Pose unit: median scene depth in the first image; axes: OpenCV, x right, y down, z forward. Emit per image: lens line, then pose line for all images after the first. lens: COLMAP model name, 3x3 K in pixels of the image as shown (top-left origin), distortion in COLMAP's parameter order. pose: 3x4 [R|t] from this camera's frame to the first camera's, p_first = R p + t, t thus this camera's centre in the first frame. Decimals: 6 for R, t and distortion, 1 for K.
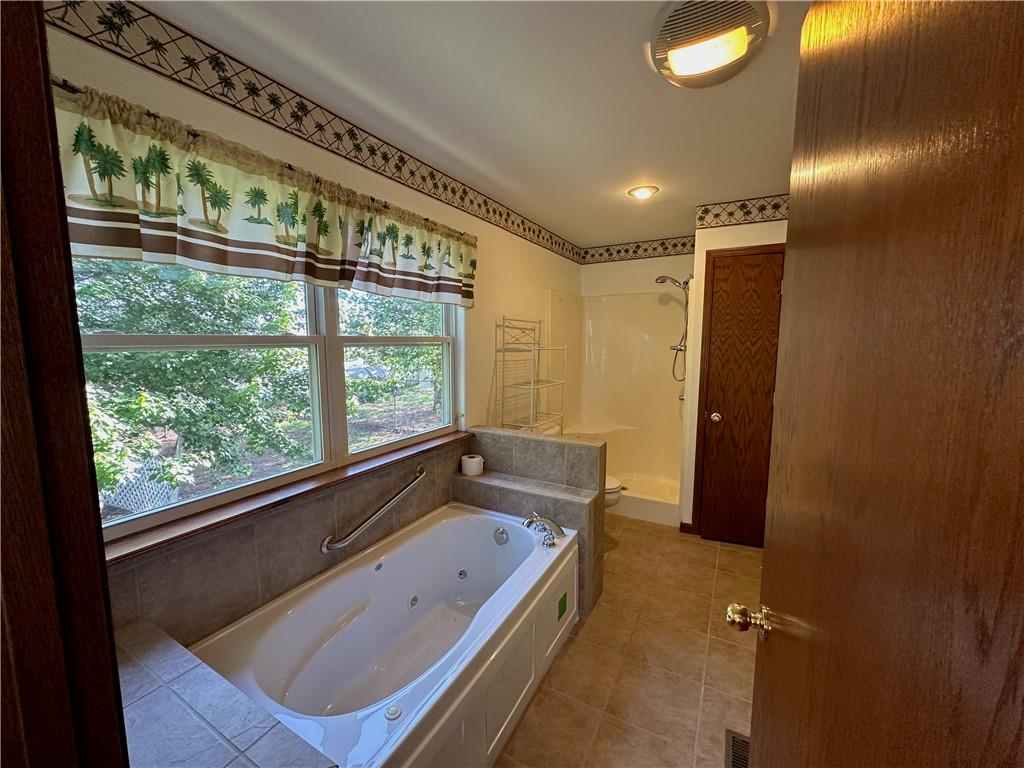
lens RADIAL K [[408.3, 0, 513.5], [0, 408.3, 382.8], [0, 0, 1]] dist [0.006544, 0.000278]
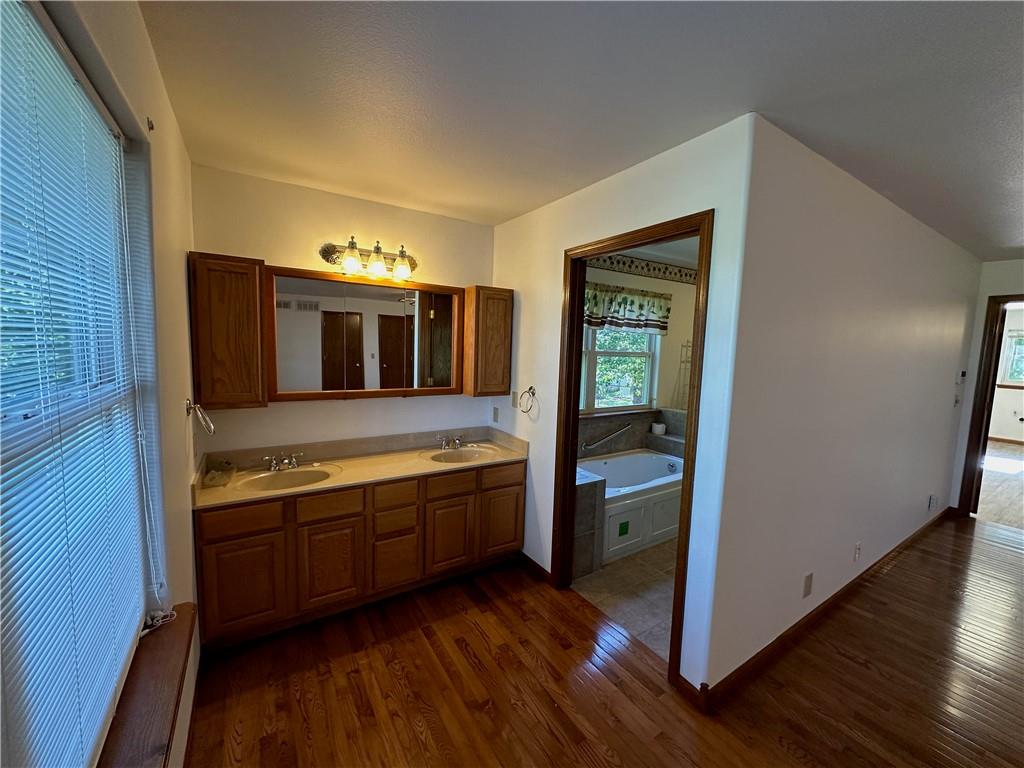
lens RADIAL K [[408.3, 0, 514.4], [0, 408.3, 383.2], [0, 0, 1]] dist [0.006544, 0.000278]
pose [[0.886855, 0.070095, -0.456699, 0.143527], [-0.079398, 0.996842, -0.001185, 0.071350], [0.455174, 0.037312, 0.889620, -0.865518]]
